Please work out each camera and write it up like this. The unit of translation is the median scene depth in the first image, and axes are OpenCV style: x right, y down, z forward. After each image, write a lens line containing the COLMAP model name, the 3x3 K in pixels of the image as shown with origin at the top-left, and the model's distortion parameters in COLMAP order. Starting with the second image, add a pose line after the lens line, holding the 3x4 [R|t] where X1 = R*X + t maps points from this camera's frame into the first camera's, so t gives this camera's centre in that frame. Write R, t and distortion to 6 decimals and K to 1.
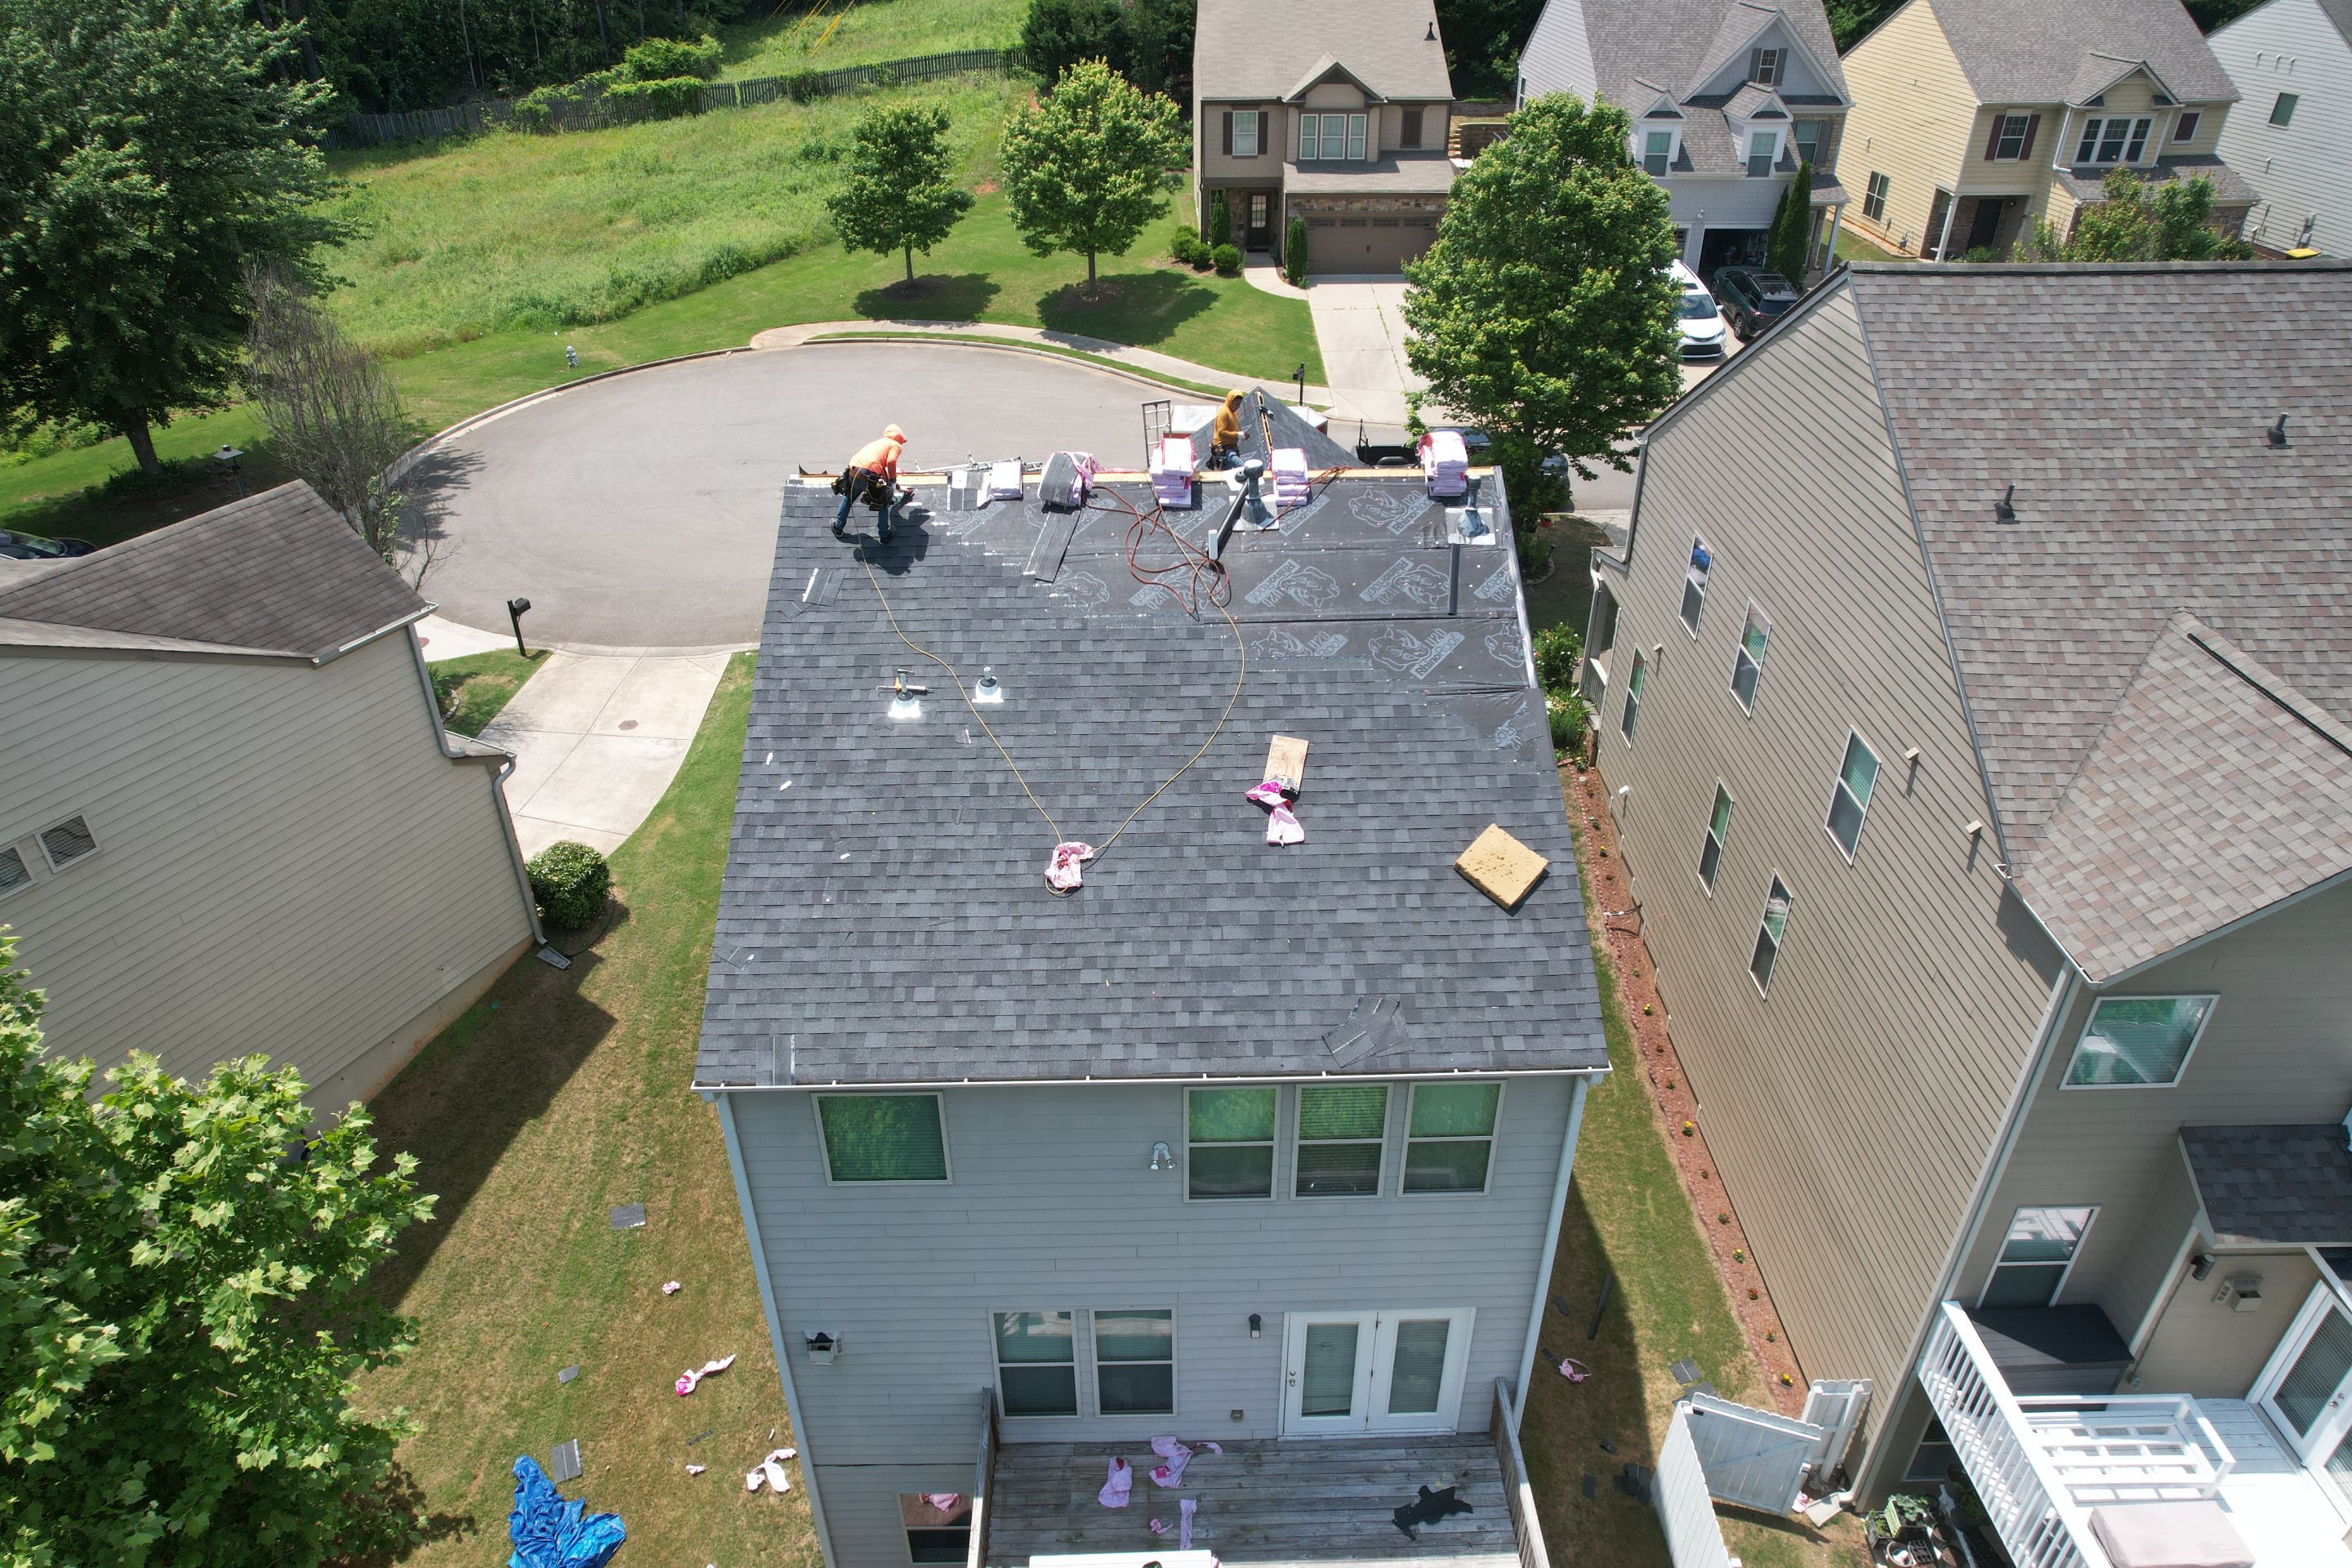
lens RADIAL K [[1508.2, 0, 1174.8], [0, 1508.2, 774.5], [0, 0, 1]] dist [-0.078924, 0.071157]
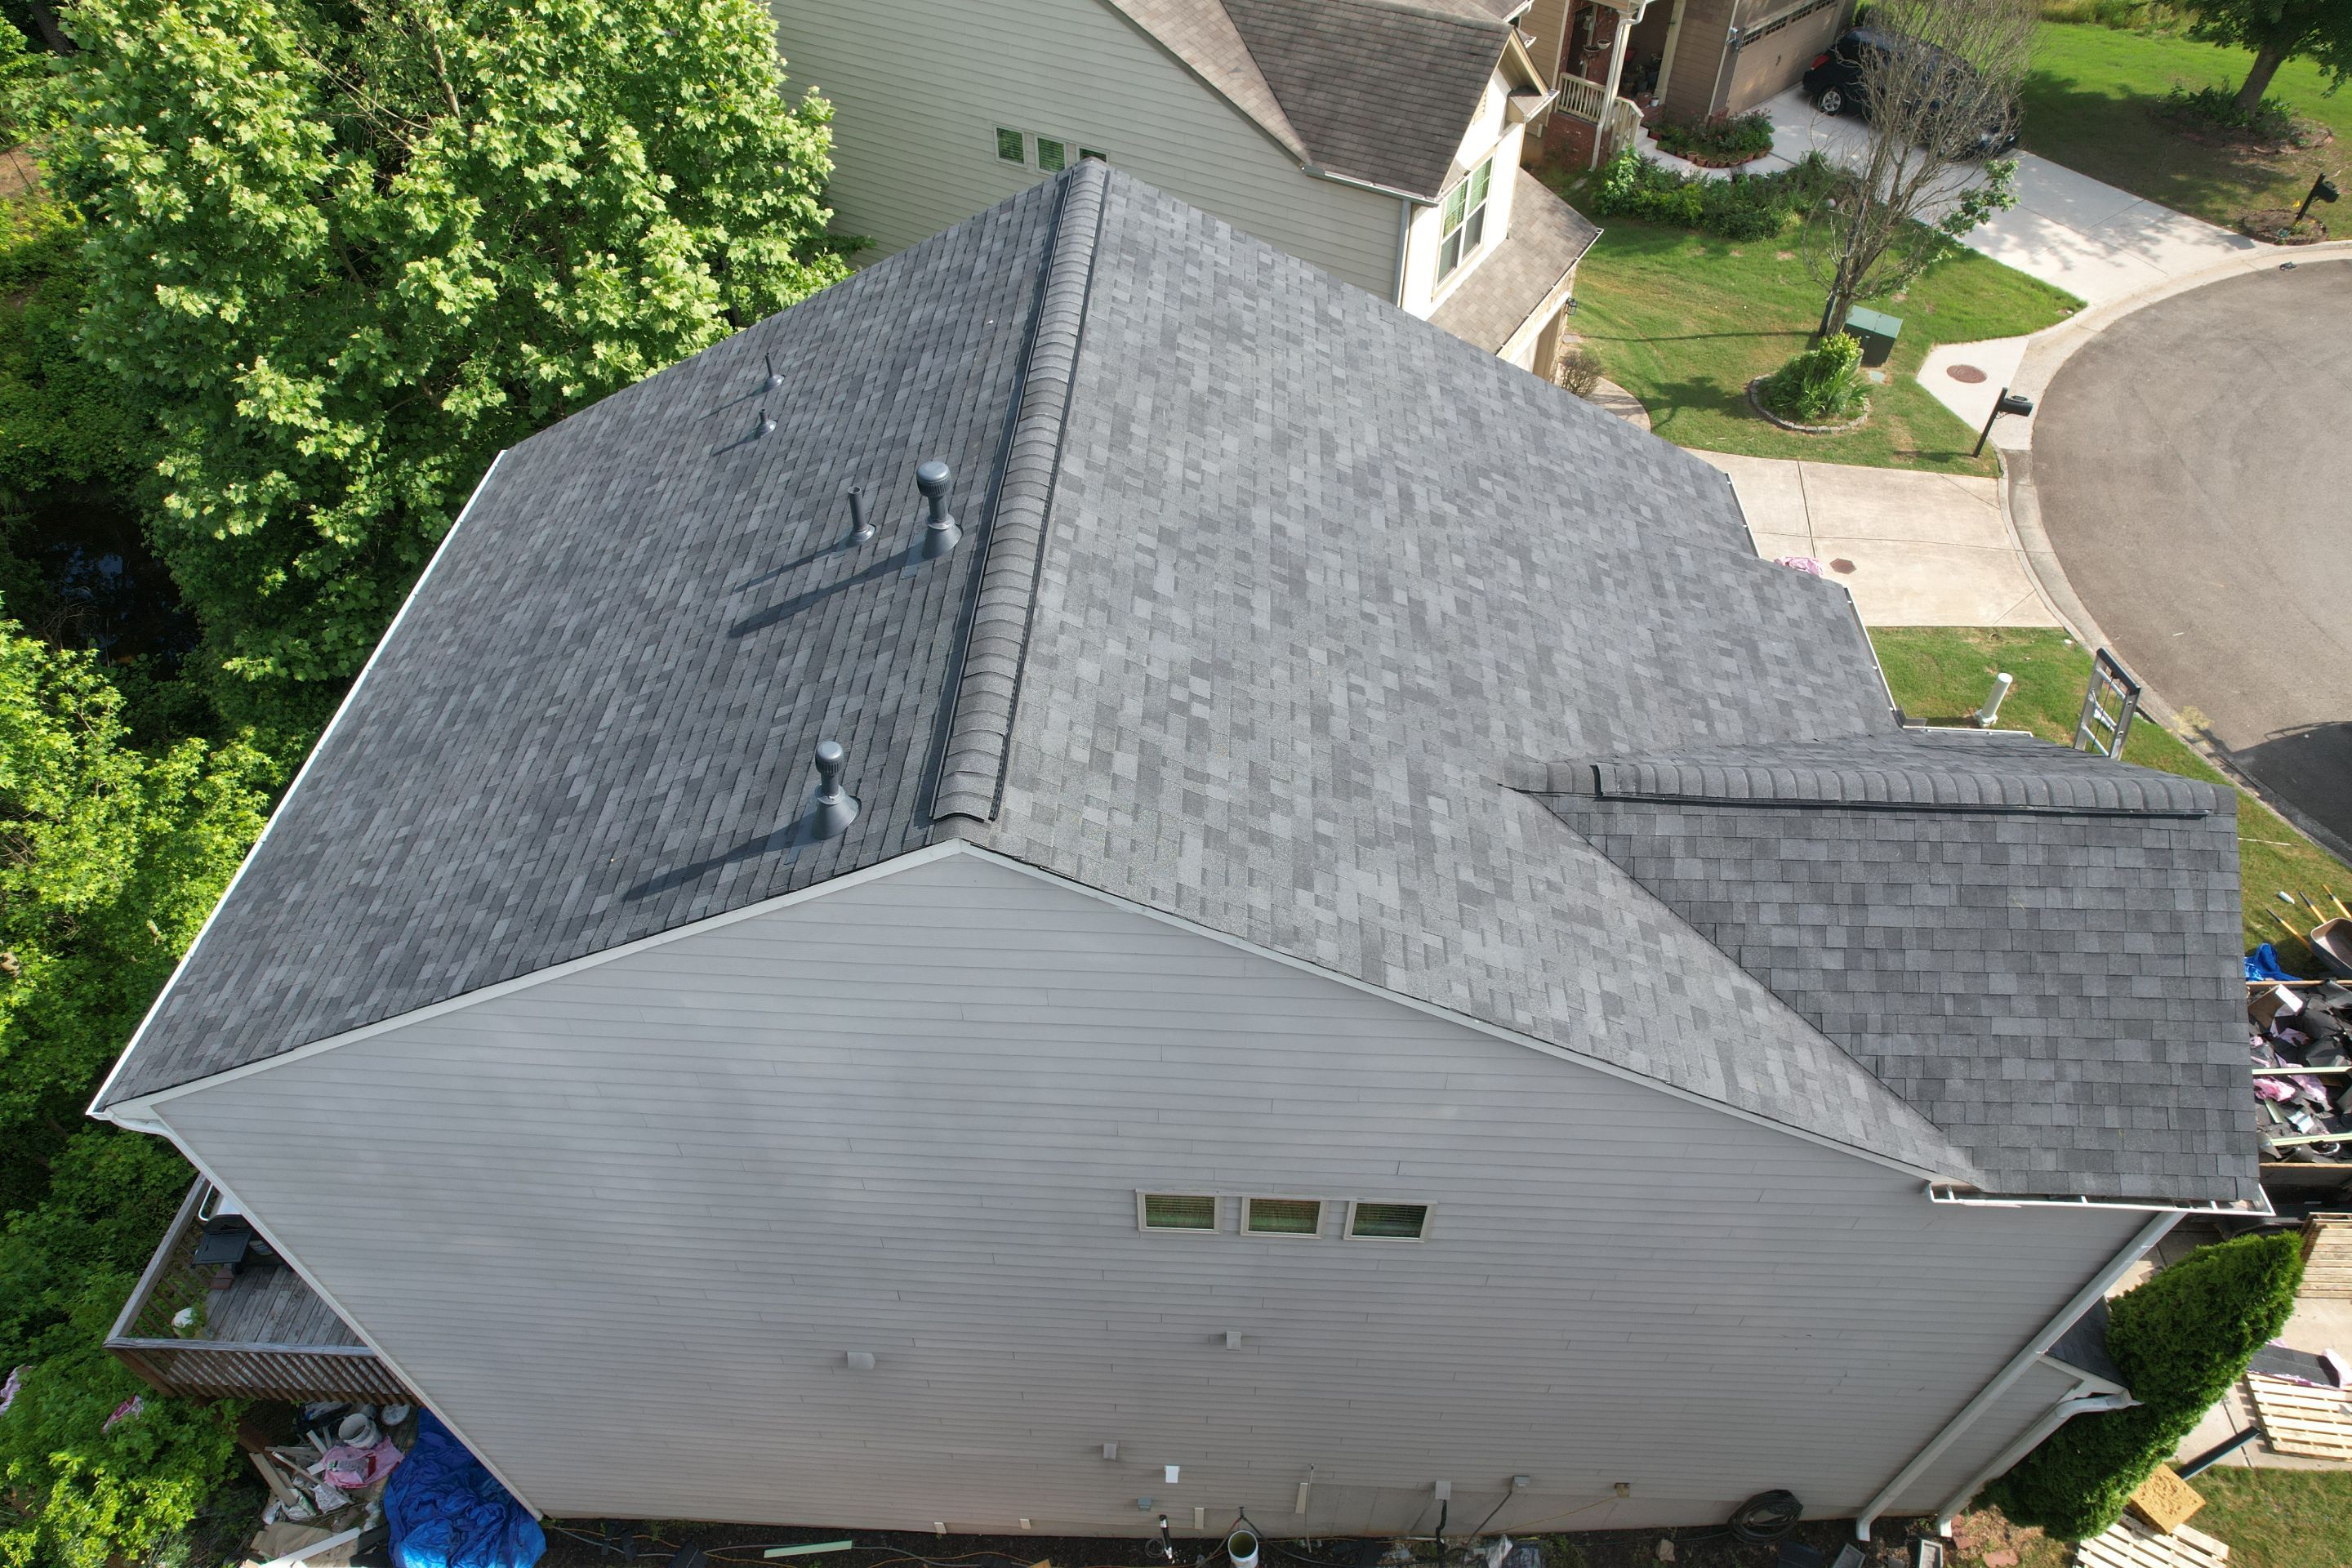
lens RADIAL K [[1508.2, 0, 1181.8], [0, 1508.2, 781.6], [0, 0, 1]] dist [-0.078924, 0.071157]
pose [[-0.065633, 0.724008, -0.686662, 0.514564], [-0.520647, 0.562199, 0.642541, -0.543797], [0.851246, 0.399680, 0.340054, 0.902754]]
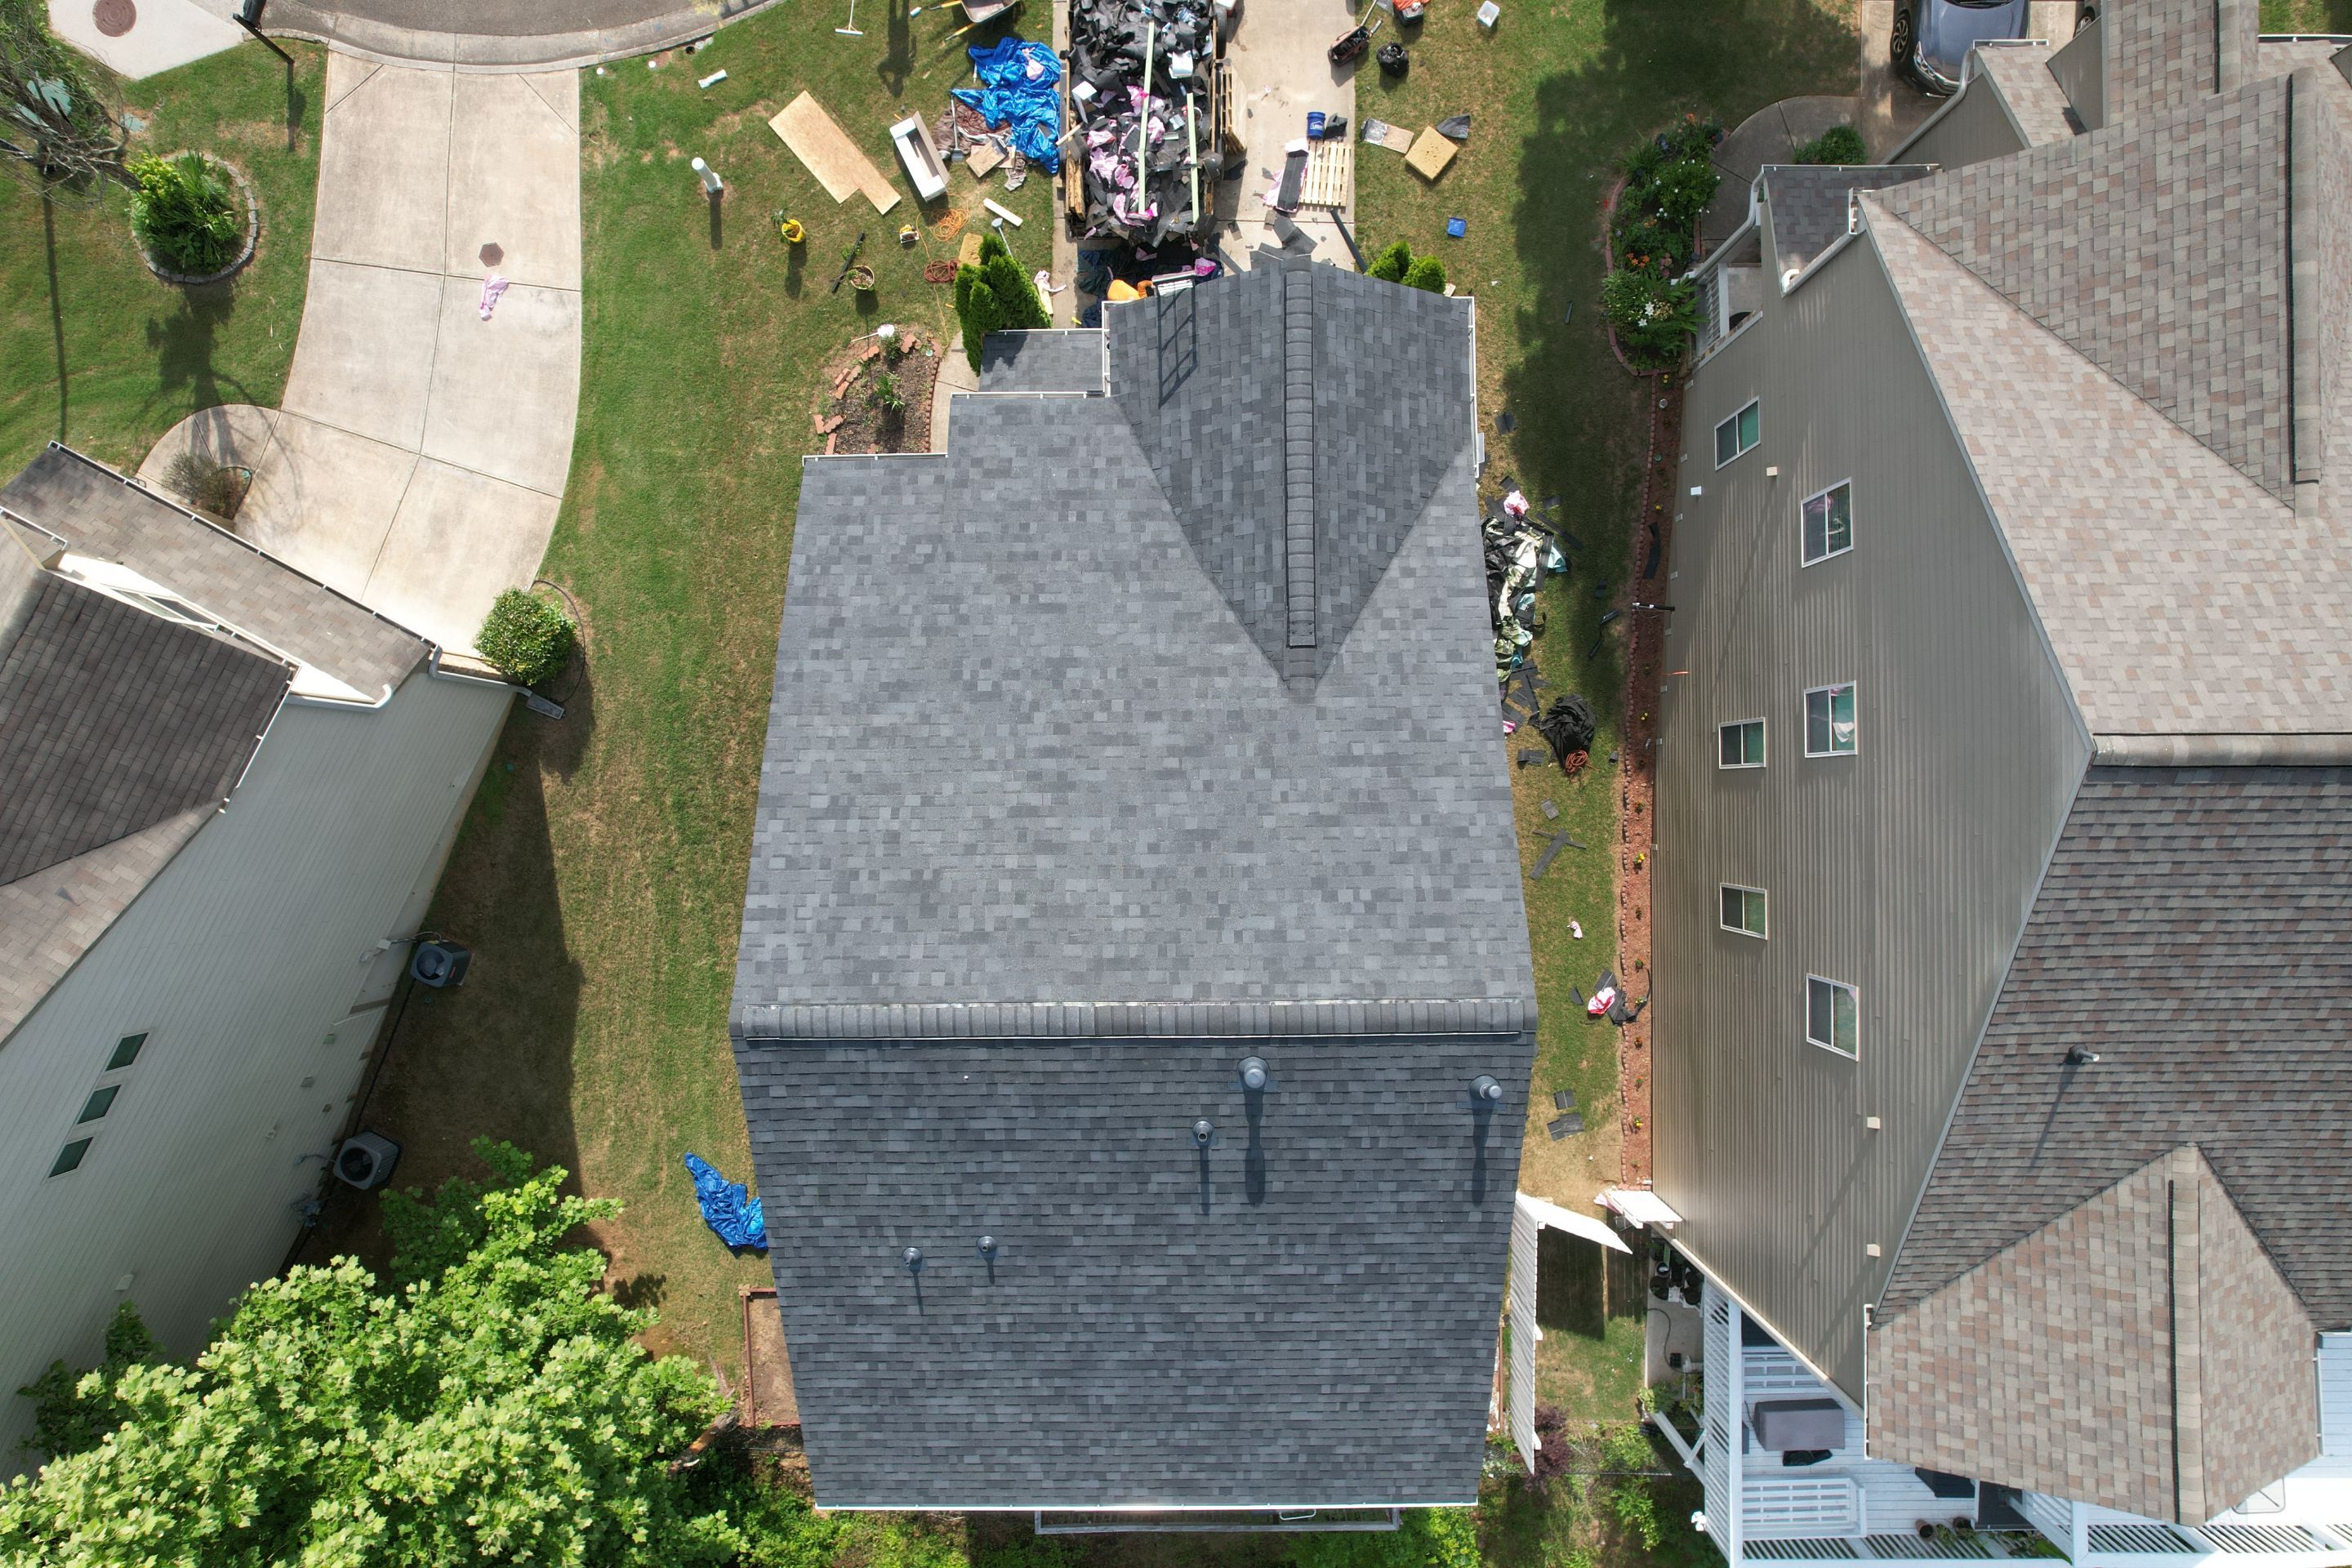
lens RADIAL K [[1508.2, 0, 1178.8], [0, 1508.2, 778.0], [0, 0, 1]] dist [-0.078924, 0.071157]
pose [[0.999930, 0.011661, -0.002218, 0.009213], [-0.004366, 0.535075, 0.844793, -1.028537], [0.011038, -0.844724, 0.535088, 0.648989]]
